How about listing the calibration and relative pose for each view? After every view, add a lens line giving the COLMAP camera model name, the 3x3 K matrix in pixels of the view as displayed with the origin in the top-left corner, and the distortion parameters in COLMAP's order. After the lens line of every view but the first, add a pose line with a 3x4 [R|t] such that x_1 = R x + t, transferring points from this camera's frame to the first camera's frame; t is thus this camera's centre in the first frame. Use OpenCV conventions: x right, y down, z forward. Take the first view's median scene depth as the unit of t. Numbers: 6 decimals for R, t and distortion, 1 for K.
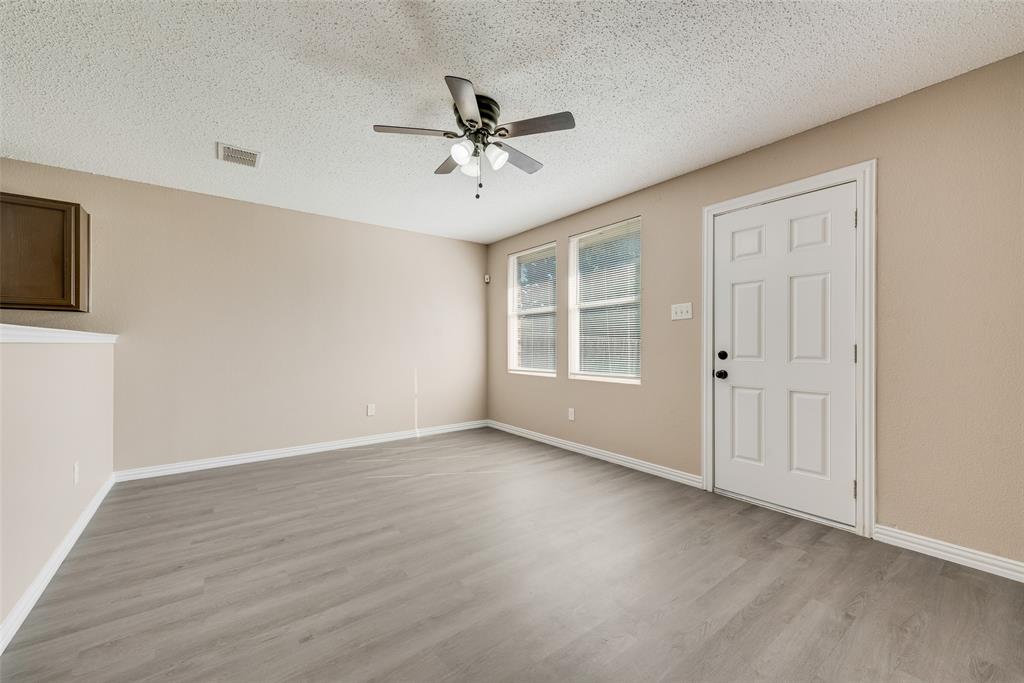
lens RADIAL K [[401.1, 0, 509.0], [0, 401.1, 346.5], [0, 0, 1]] dist [0.000900, 0.000095]
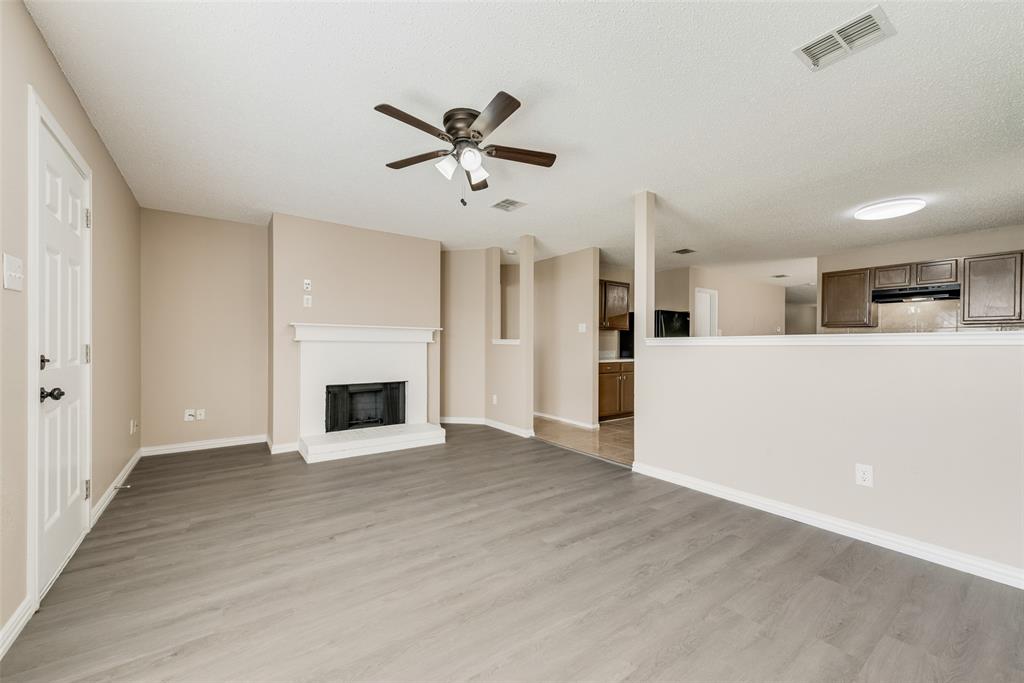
lens RADIAL K [[401.1, 0, 509.0], [0, 401.1, 346.5], [0, 0, 1]] dist [0.000900, 0.000095]
pose [[-0.999760, -0.004112, 0.021509, -0.209505], [-0.003998, 0.999978, 0.005376, -0.008537], [-0.021531, 0.005288, -0.999754, 1.979104]]
